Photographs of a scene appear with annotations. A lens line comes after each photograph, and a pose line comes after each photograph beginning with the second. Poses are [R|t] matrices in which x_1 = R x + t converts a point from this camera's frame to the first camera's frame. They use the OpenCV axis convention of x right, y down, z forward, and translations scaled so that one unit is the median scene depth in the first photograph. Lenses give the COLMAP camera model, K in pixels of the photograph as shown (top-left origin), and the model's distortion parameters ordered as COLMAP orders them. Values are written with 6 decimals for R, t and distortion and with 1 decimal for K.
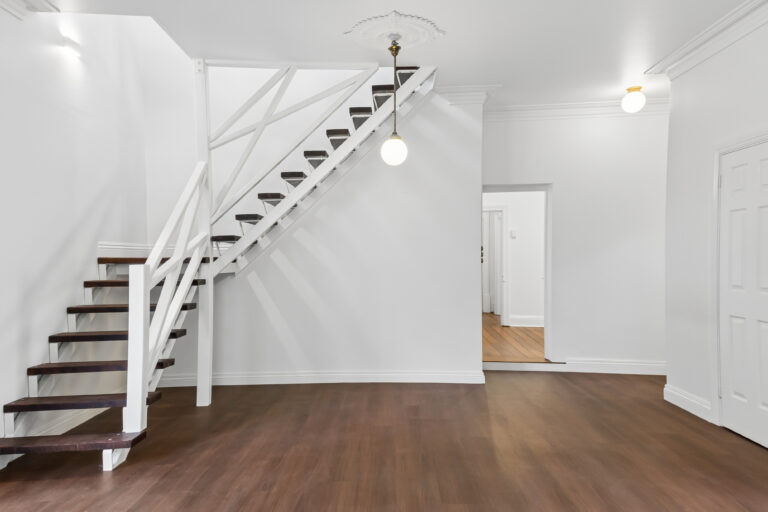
lens RADIAL K [[565.8, 0, 383.4], [0, 565.8, 259.3], [0, 0, 1]] dist [0.245957, -0.059472]
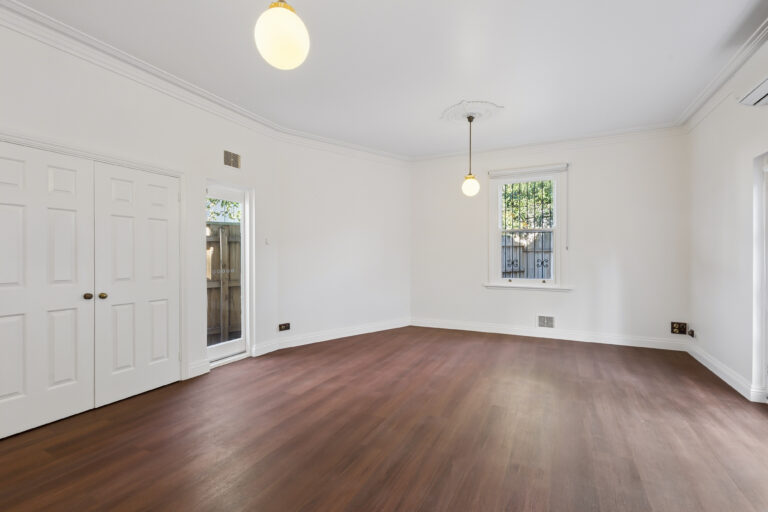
lens RADIAL K [[352.5, 0, 383.7], [0, 352.5, 256.5], [0, 0, 1]] dist [0.005425, 0.000622]
pose [[-0.897448, 0.000304, 0.441120, -0.197163], [0.003386, 0.999975, 0.006200, 0.000093], [-0.441107, 0.007058, -0.897427, 1.237094]]
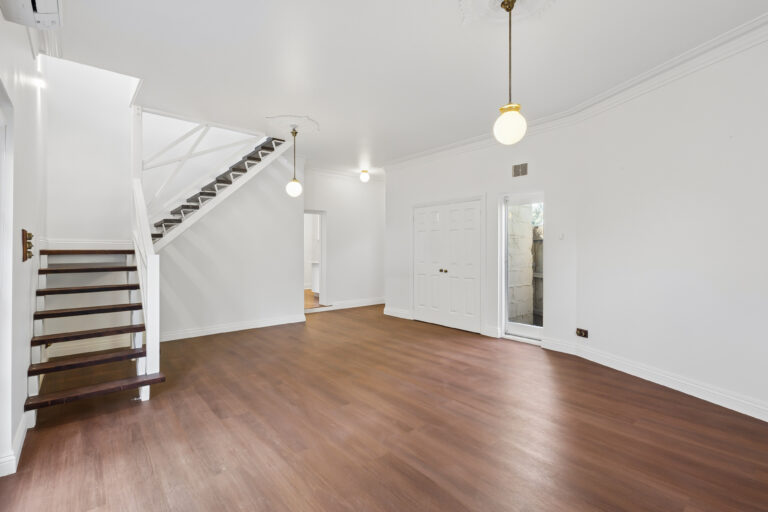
lens RADIAL K [[352.5, 0, 384.3], [0, 352.5, 248.6], [0, 0, 1]] dist [0.005425, 0.000622]
pose [[0.759395, 0.004043, 0.650617, -0.469722], [0.002808, 0.999951, -0.009491, 0.003497], [-0.650623, 0.009034, 0.759347, 0.009705]]
